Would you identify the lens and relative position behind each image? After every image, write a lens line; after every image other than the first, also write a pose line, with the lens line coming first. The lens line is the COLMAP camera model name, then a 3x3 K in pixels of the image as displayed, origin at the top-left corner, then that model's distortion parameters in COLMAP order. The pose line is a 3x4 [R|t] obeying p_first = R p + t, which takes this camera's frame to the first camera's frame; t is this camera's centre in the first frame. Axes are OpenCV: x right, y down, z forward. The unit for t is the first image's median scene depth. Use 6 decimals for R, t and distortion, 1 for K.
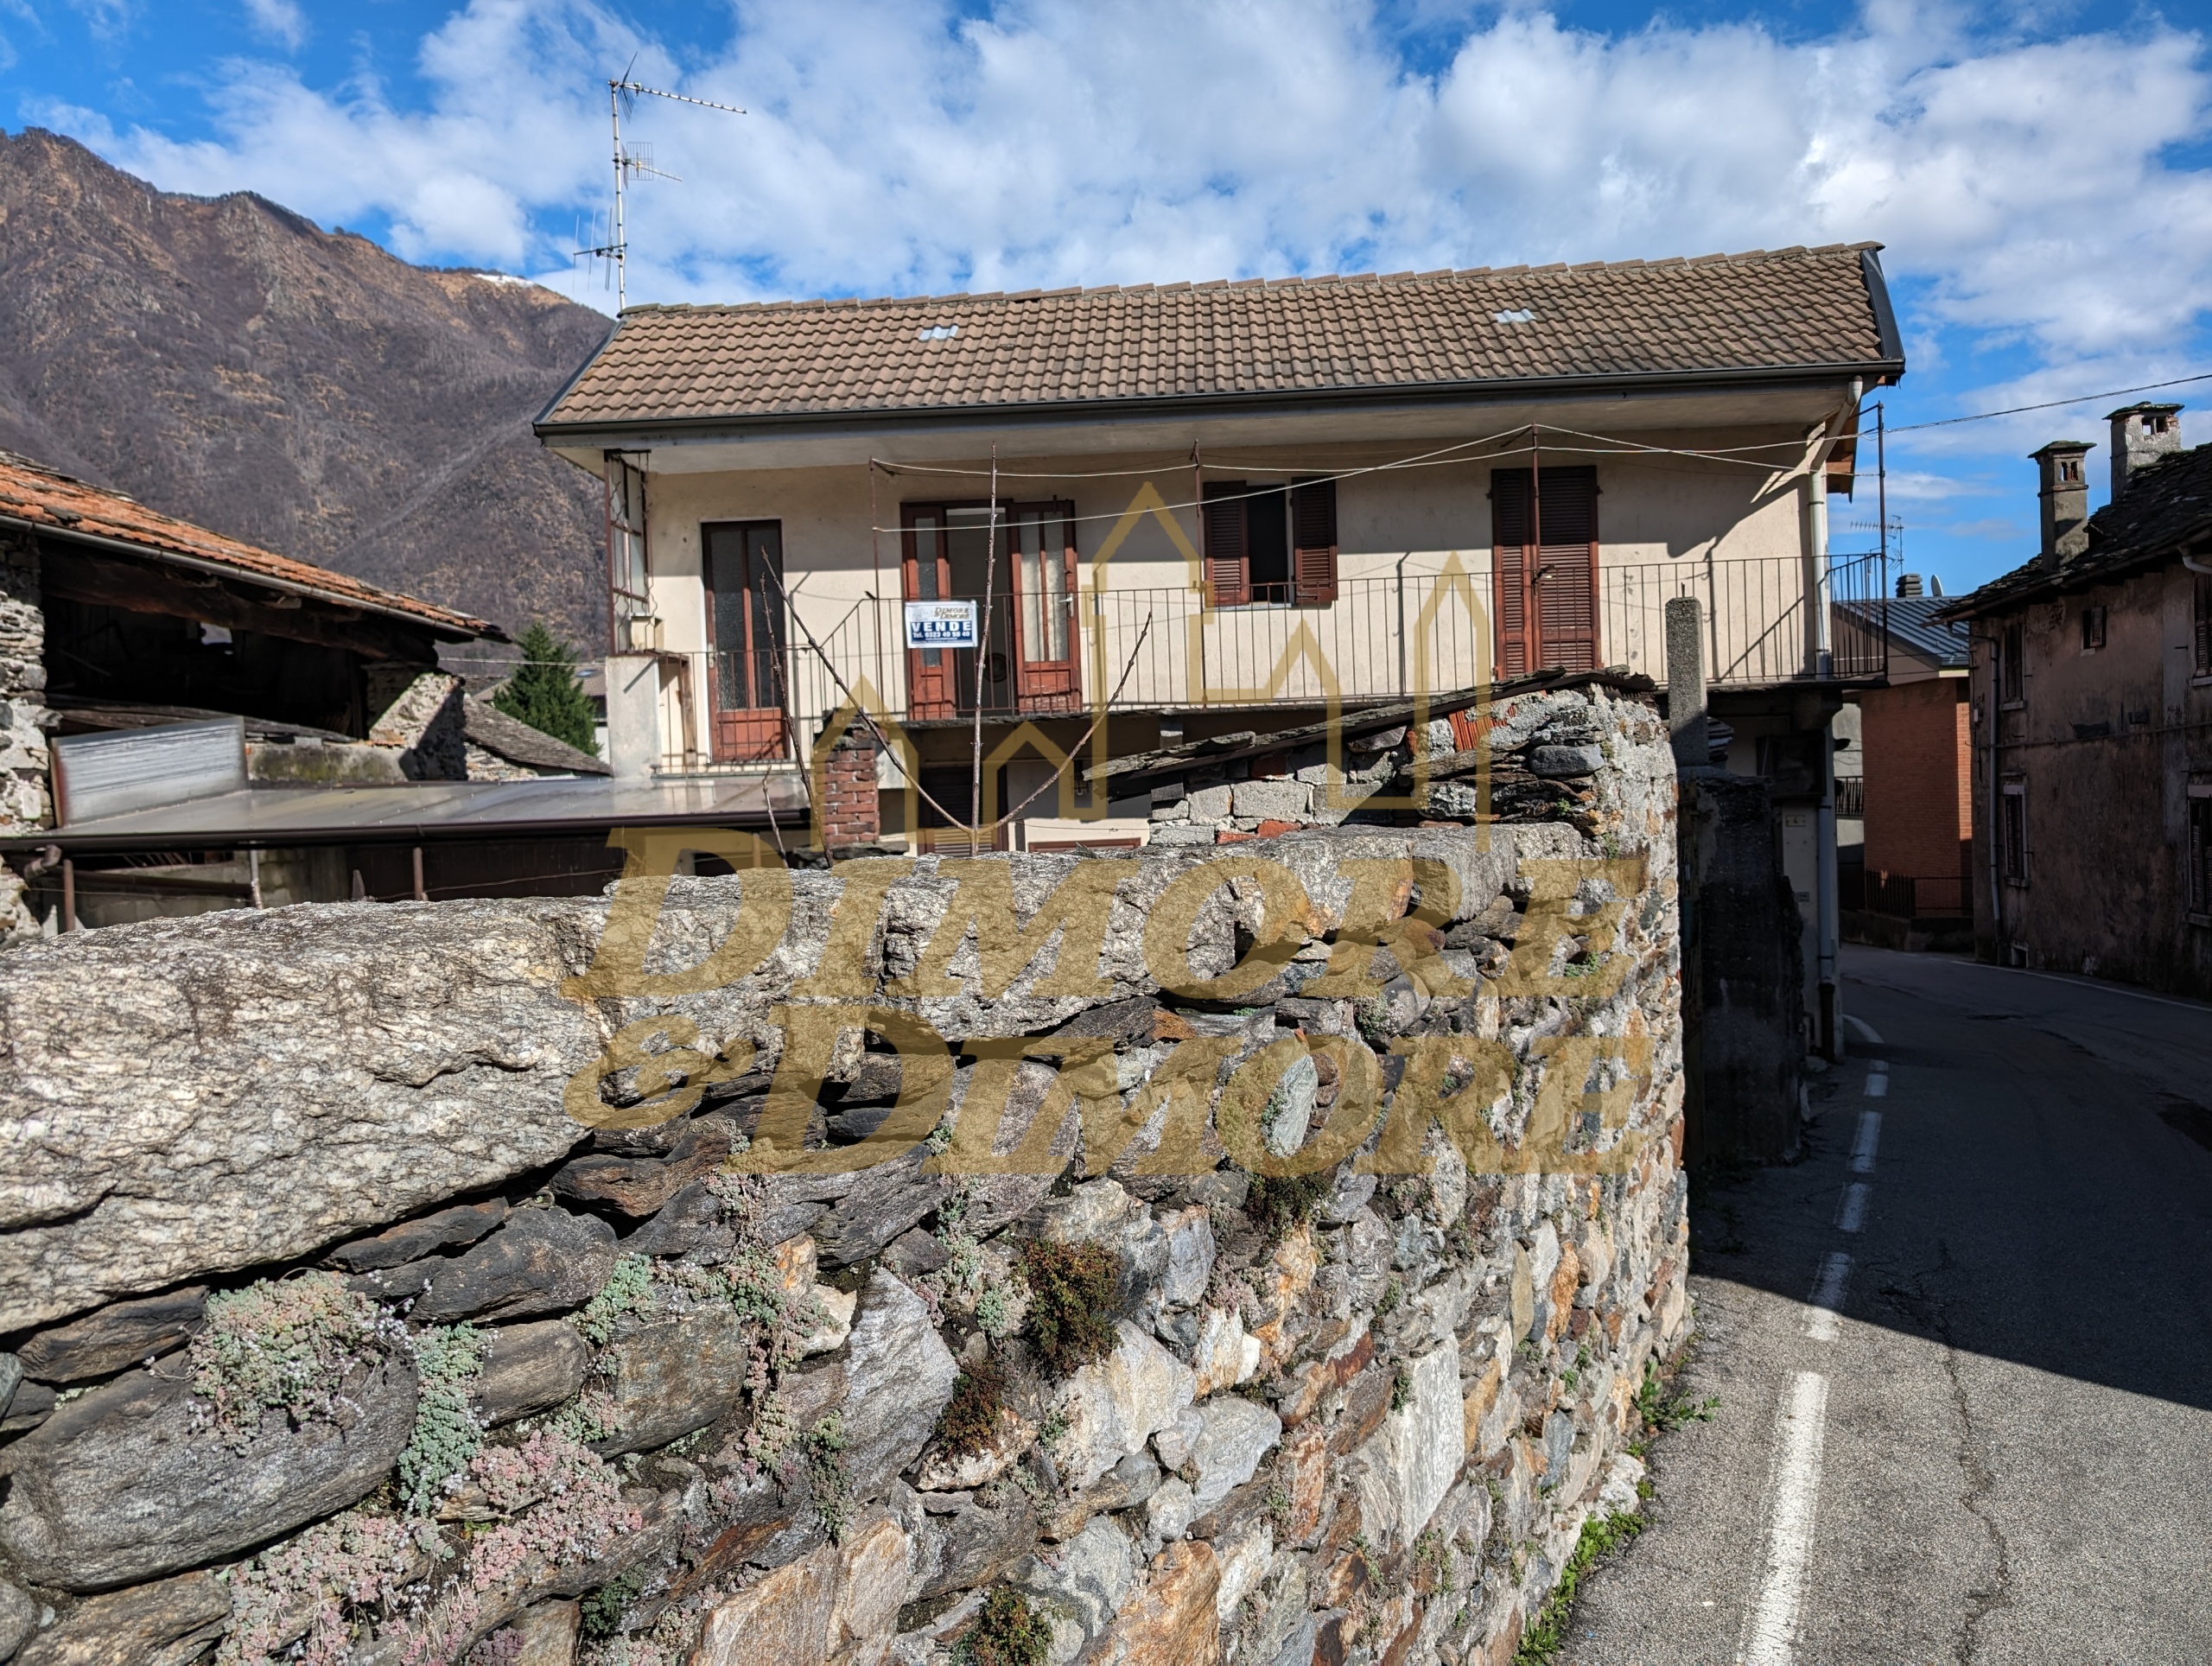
lens RADIAL K [[1539.6, 0, 1106.0], [0, 1539.6, 833.0], [0, 0, 1]] dist [0.053879, 0.001867]
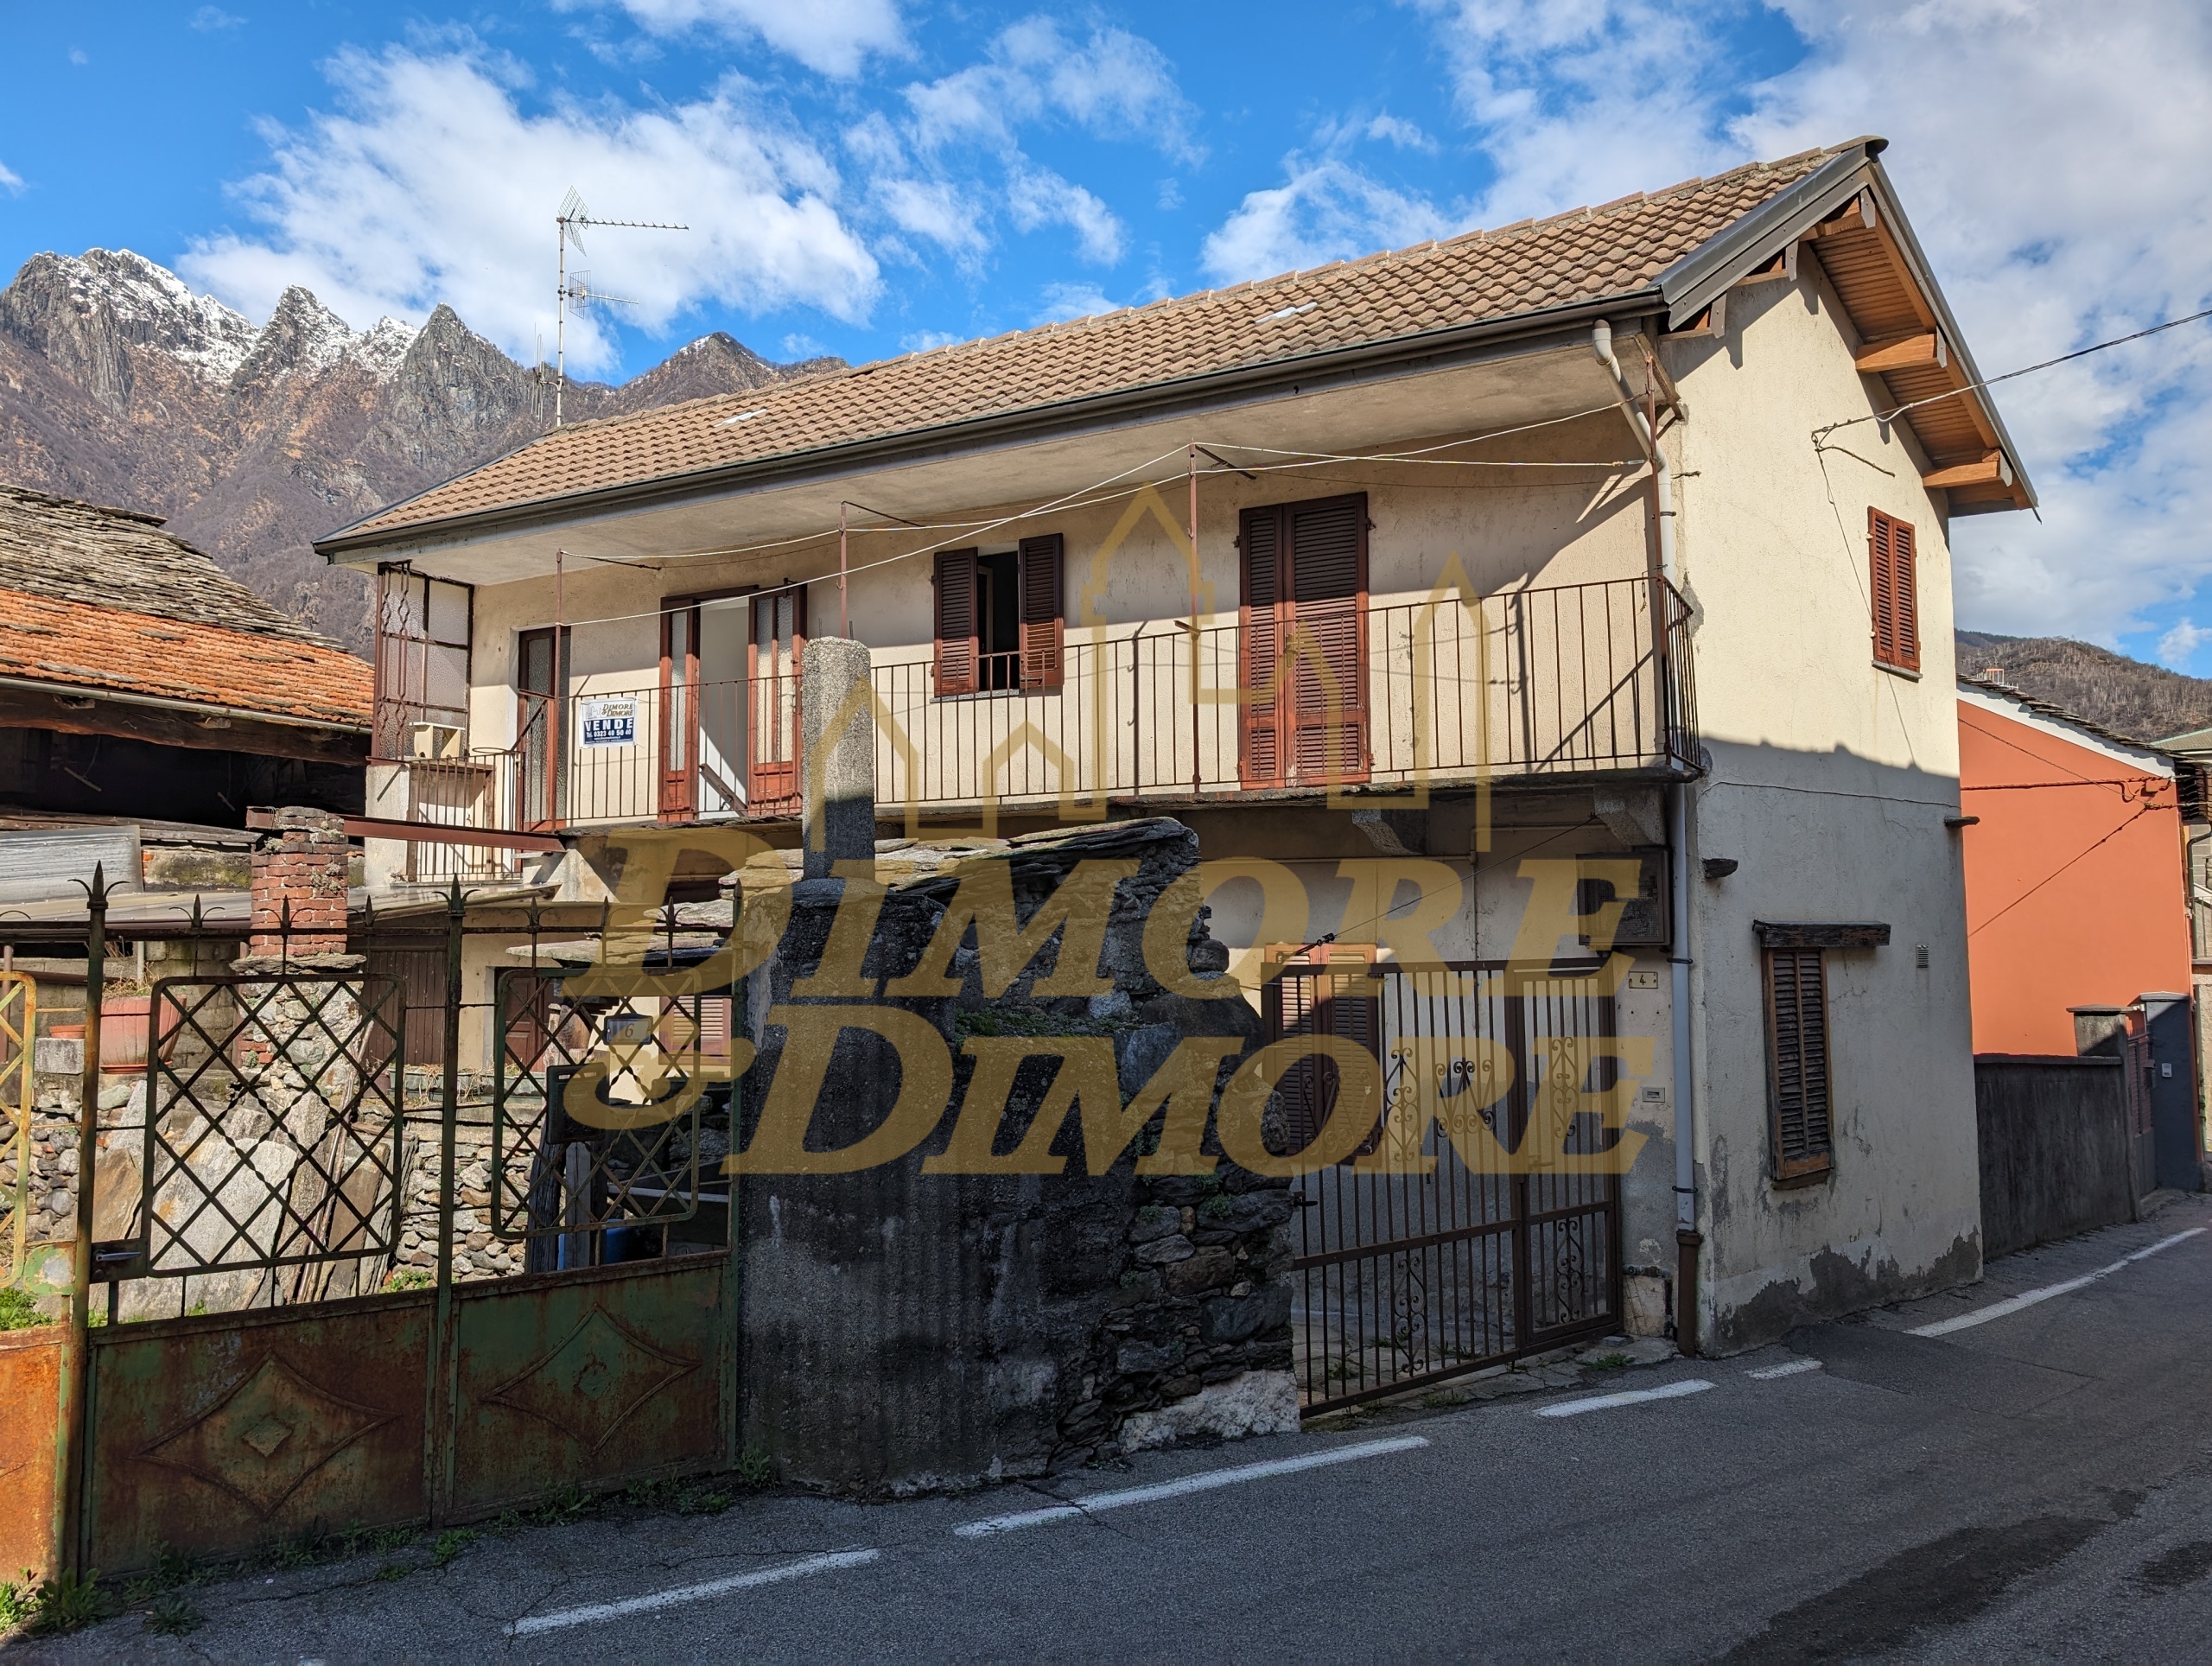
lens RADIAL K [[1552.5, 0, 1106.0], [0, 1552.5, 833.0], [0, 0, 1]] dist [0.119948, 0.000131]
pose [[0.890006, 0.003159, -0.455938, 0.545304], [-0.040070, 0.996649, -0.071312, -0.014522], [0.454185, 0.081738, 0.887150, 0.287102]]
